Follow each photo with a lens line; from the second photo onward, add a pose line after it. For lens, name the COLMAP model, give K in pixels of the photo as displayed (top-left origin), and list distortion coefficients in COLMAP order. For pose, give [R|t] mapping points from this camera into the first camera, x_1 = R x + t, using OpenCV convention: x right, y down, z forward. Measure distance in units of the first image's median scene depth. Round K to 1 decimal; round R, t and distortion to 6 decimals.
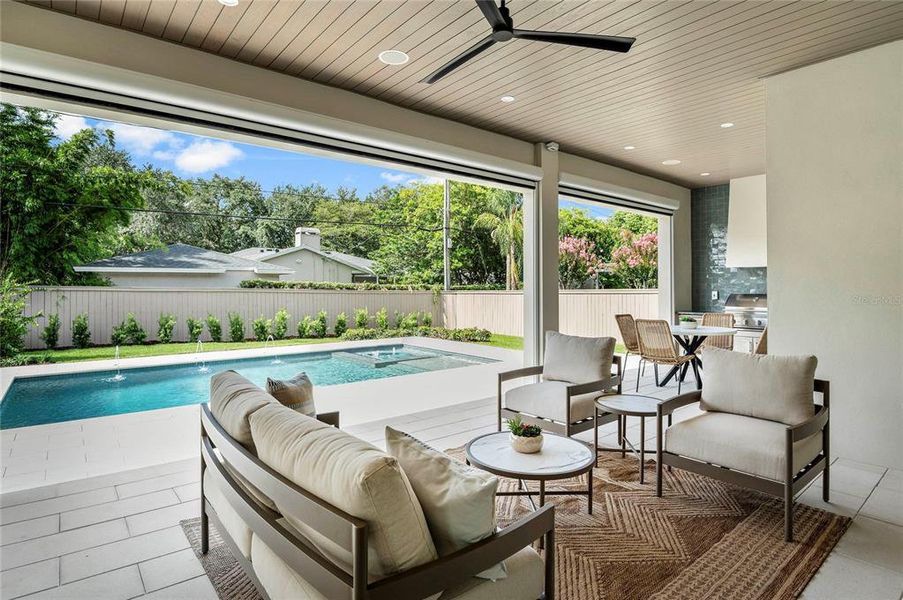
lens RADIAL K [[477.2, 0, 442.5], [0, 477.2, 282.8], [0, 0, 1]] dist [0.000429, -0.001112]
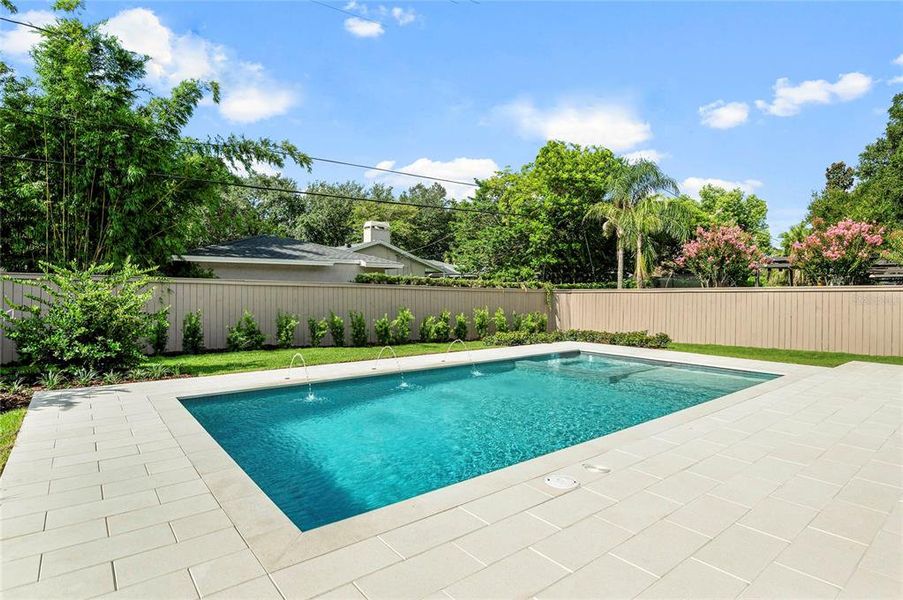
lens RADIAL K [[471.5, 0, 451.5], [0, 471.5, 300.0], [0, 0, 1]] dist [-0.000681, -0.000560]
pose [[0.999987, 0.004990, -0.001054, -0.275442], [-0.004957, 0.999576, 0.028677, 0.017394], [0.001197, -0.028671, 0.999588, 0.174436]]
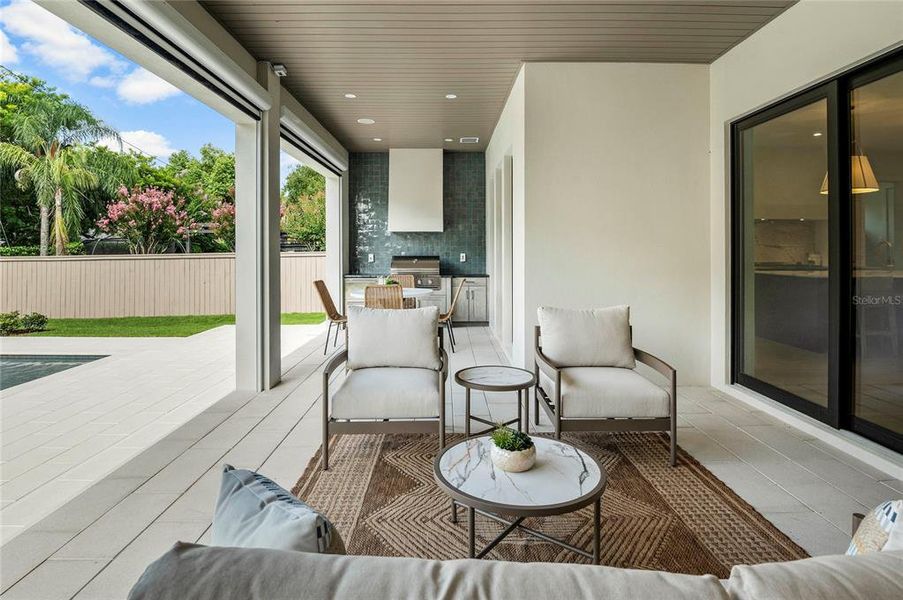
lens RADIAL K [[492.9, 0, 450.6], [0, 492.9, 249.5], [0, 0, 1]] dist [-0.010635, -0.001321]
pose [[0.625397, -0.001559, 0.780305, -0.082694], [-0.003247, 0.999984, 0.004600, 0.001148], [-0.780300, -0.005410, 0.625382, 0.101210]]
